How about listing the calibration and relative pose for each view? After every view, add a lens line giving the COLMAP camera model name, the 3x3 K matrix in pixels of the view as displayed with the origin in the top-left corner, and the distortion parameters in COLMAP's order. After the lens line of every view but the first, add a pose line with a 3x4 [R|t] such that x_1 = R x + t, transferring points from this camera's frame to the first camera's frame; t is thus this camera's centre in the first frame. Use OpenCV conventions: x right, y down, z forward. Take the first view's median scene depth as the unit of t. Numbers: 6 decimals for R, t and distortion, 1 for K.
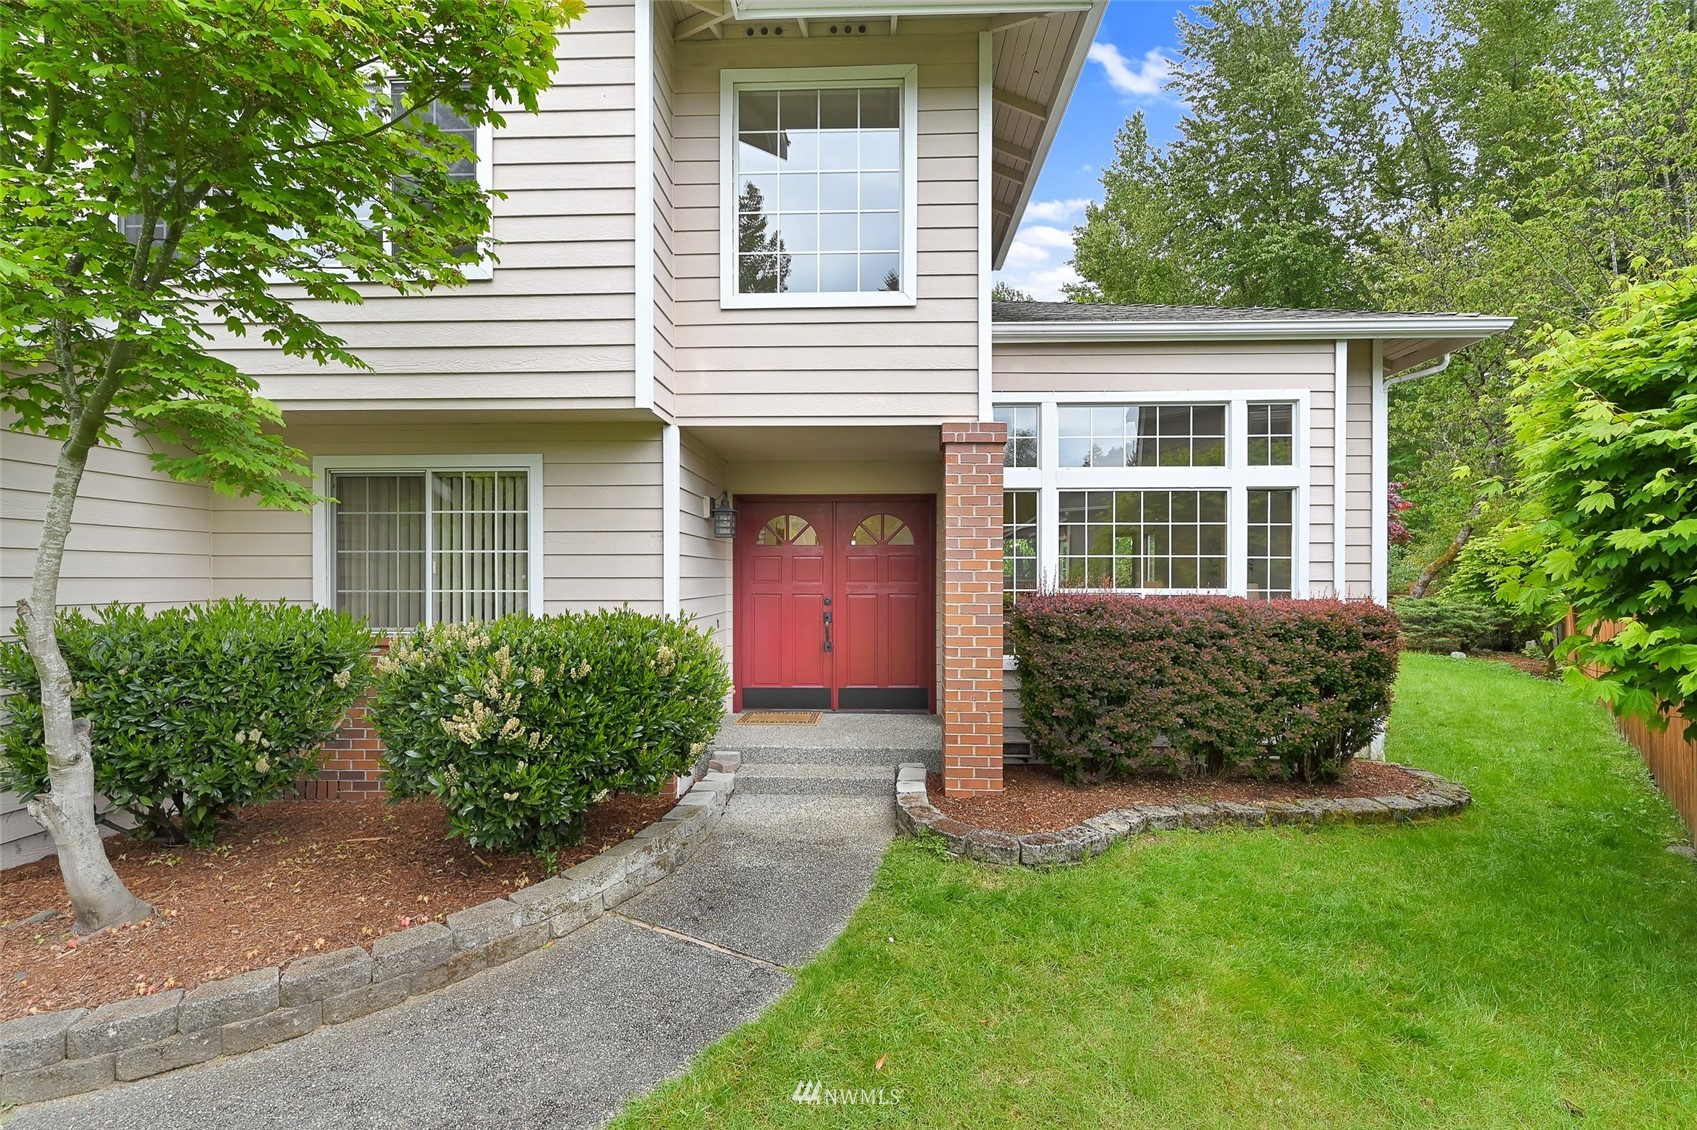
lens RADIAL K [[754.8, 0, 848.8], [0, 754.8, 575.7], [0, 0, 1]] dist [-0.001371, 0.000539]
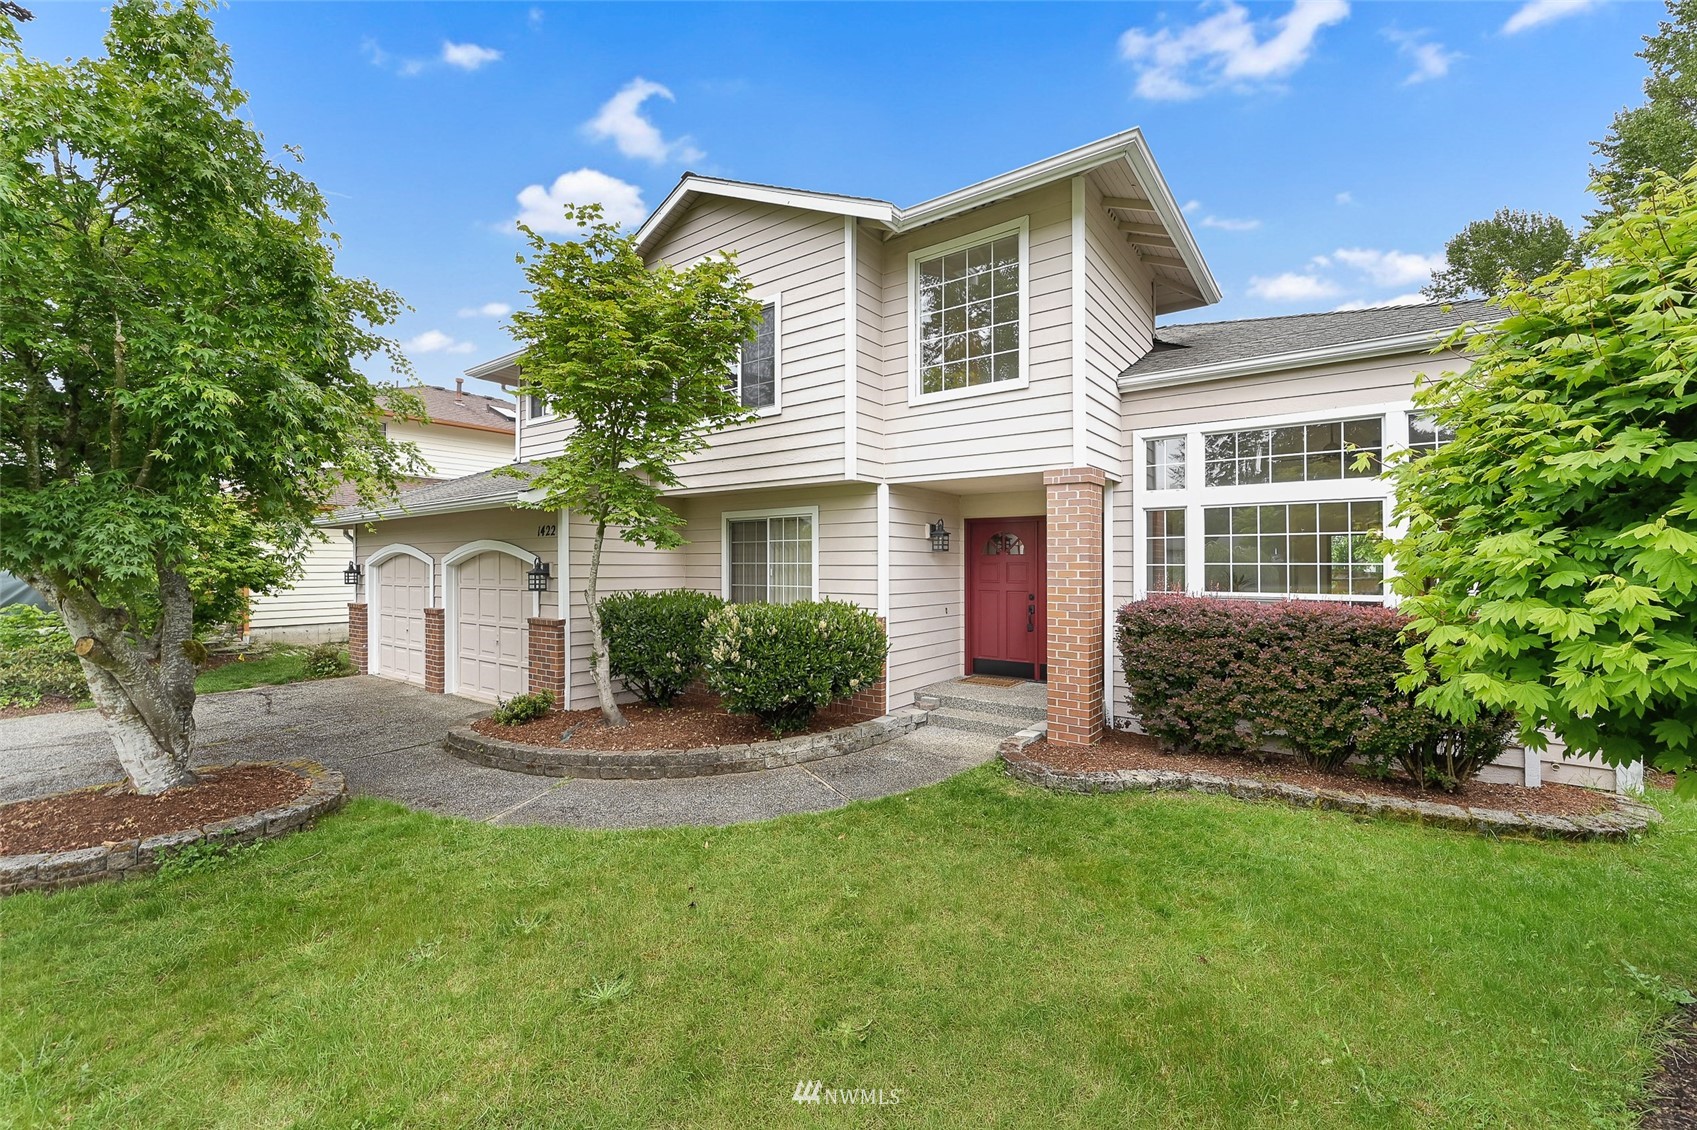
lens RADIAL K [[679.4, 0, 845.5], [0, 679.4, 560.7], [0, 0, 1]] dist [0.000375, 0.000158]
pose [[0.823140, -0.003741, -0.567826, 0.533498], [-0.001531, 0.999960, -0.008808, -0.026727], [0.567836, 0.008119, 0.823102, -0.225568]]
